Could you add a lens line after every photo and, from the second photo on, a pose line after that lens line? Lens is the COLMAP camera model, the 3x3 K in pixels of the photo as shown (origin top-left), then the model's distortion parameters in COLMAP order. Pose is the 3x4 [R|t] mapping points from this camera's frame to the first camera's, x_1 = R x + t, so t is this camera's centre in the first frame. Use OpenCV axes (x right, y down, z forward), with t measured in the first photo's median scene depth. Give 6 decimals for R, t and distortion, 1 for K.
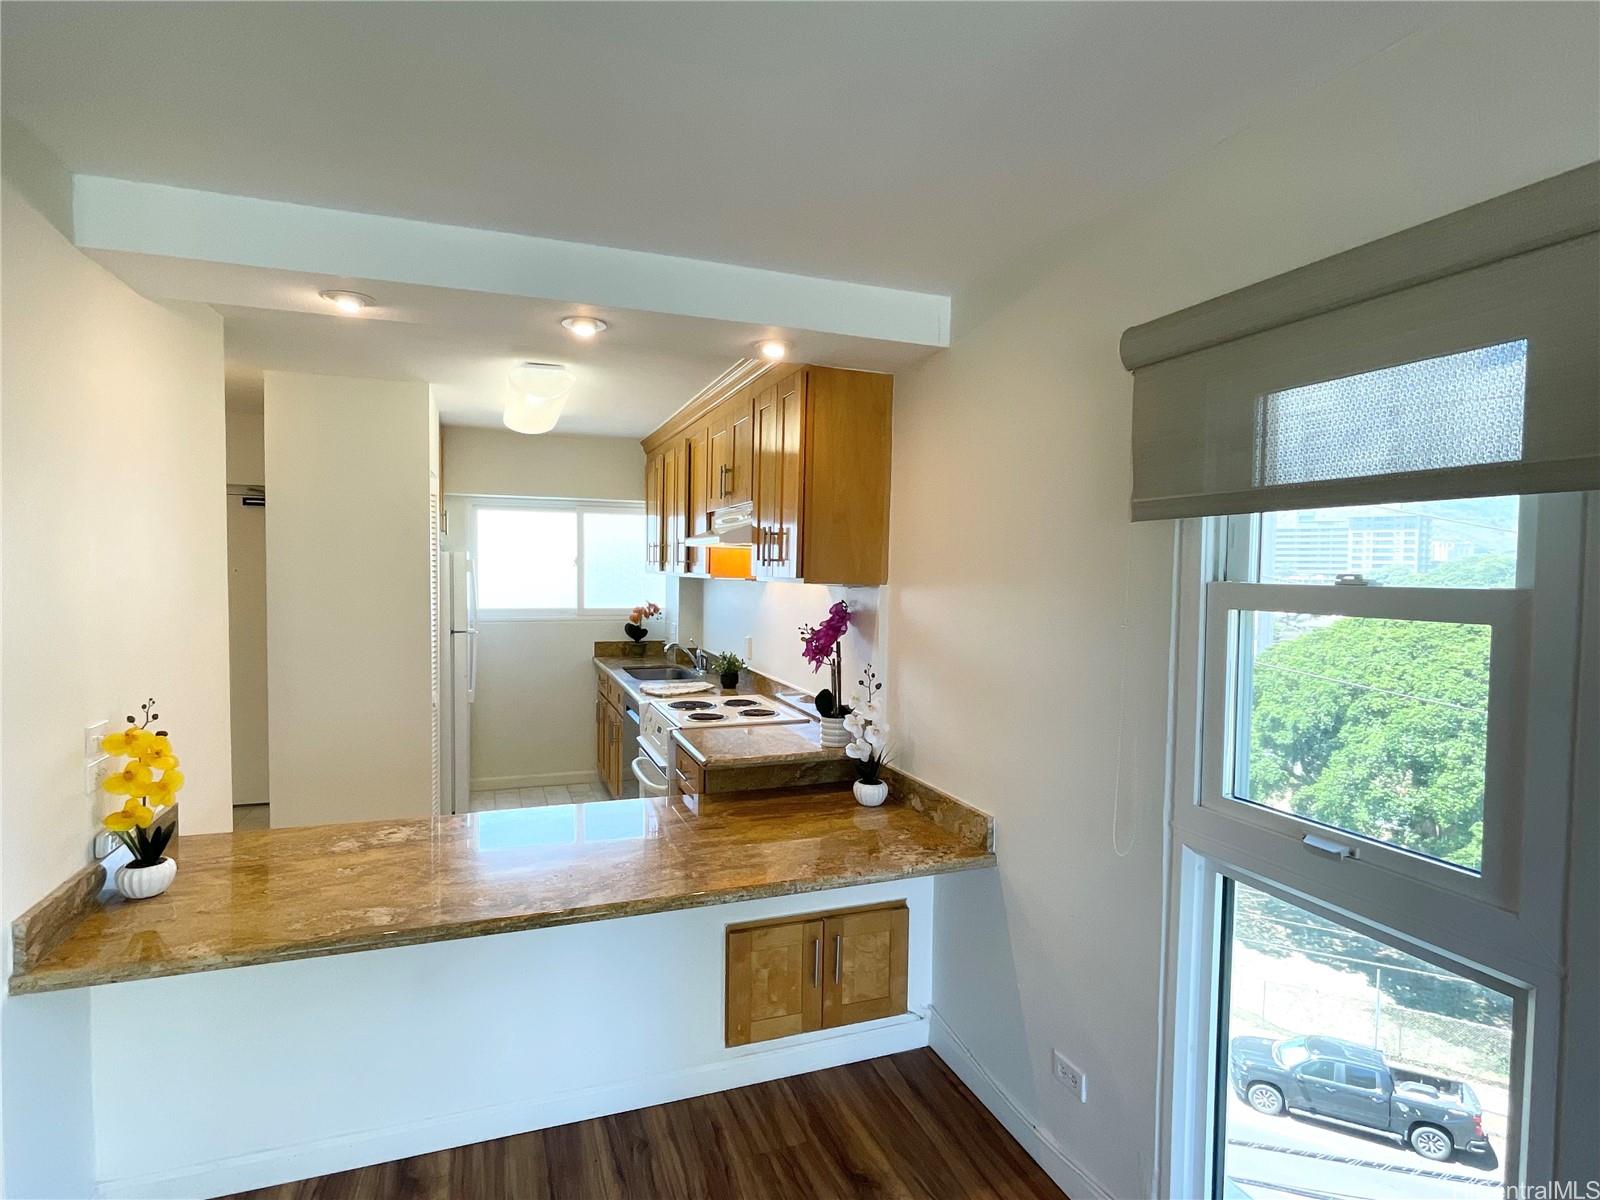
lens RADIAL K [[828.7, 0, 791.8], [0, 828.7, 600.8], [0, 0, 1]] dist [-0.001104, 0.000253]
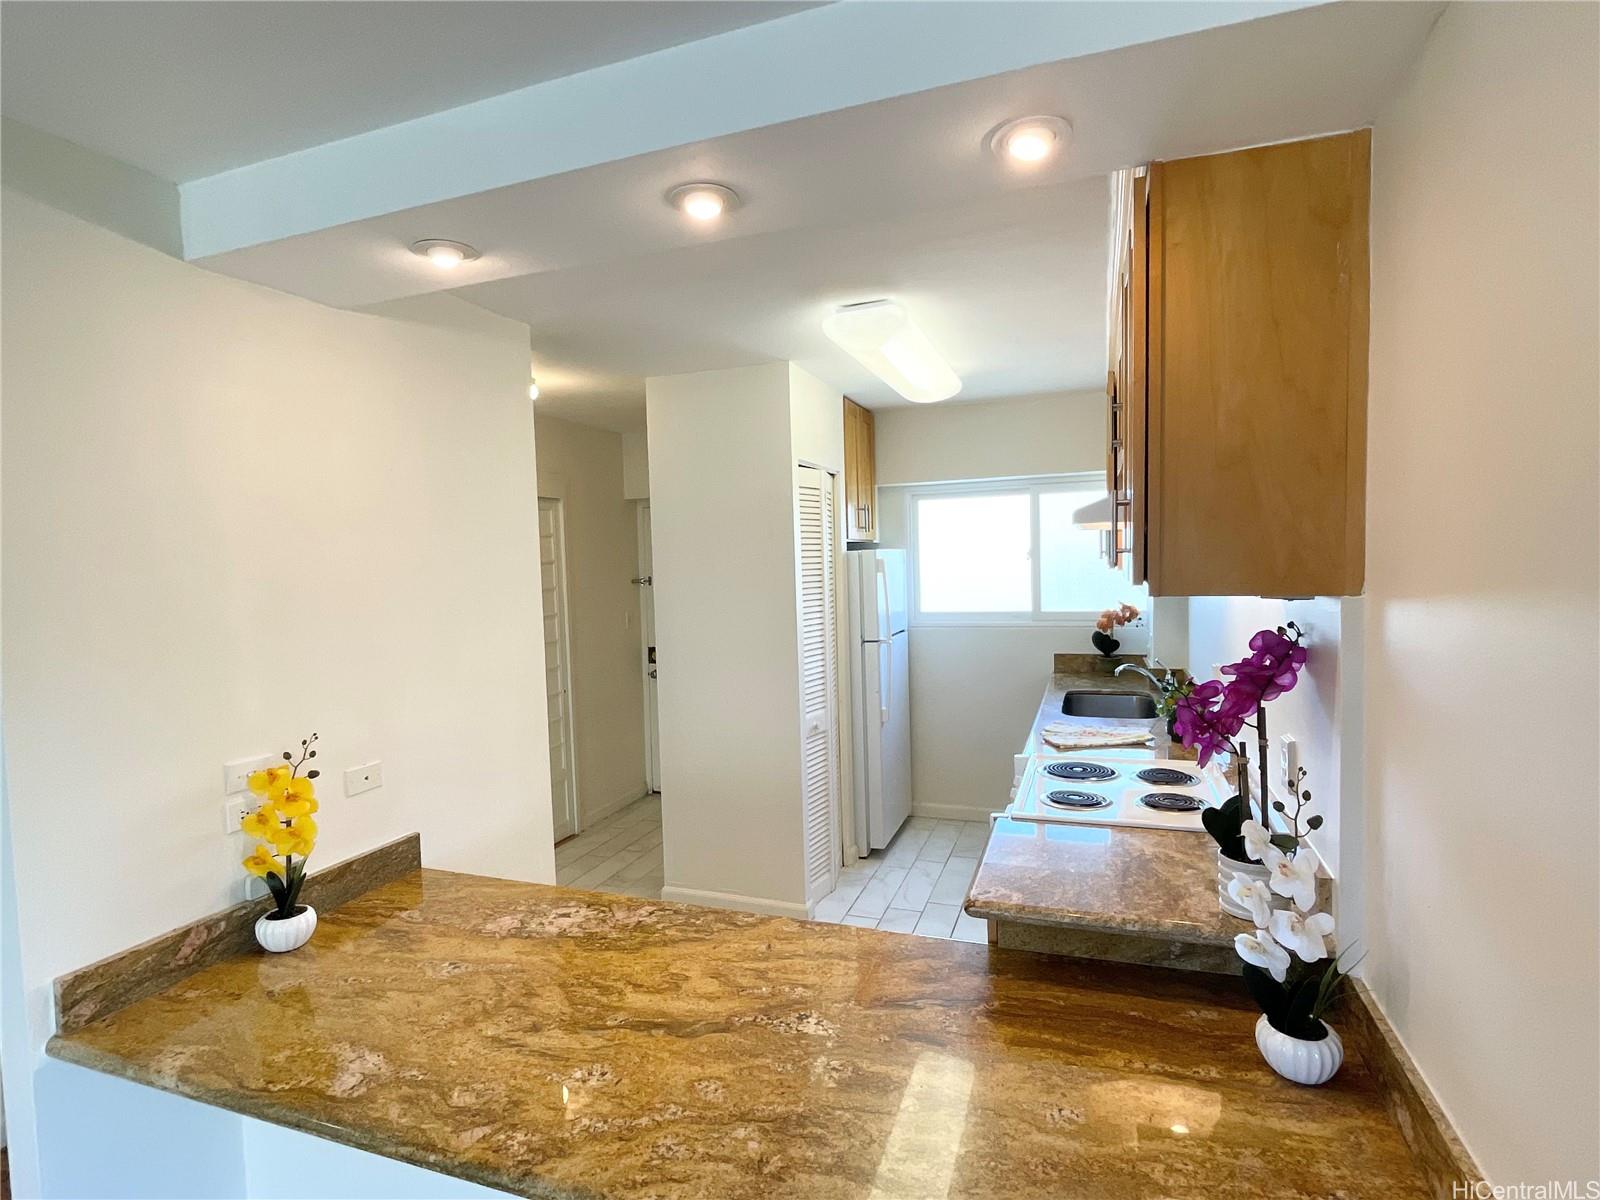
lens RADIAL K [[828.7, 0, 791.8], [0, 828.7, 600.8], [0, 0, 1]] dist [-0.001104, 0.000253]
pose [[0.760120, -0.001790, -0.649780, 0.168688], [0.011765, 0.999870, 0.011007, -0.024947], [0.649676, -0.016011, 0.760043, 0.436101]]
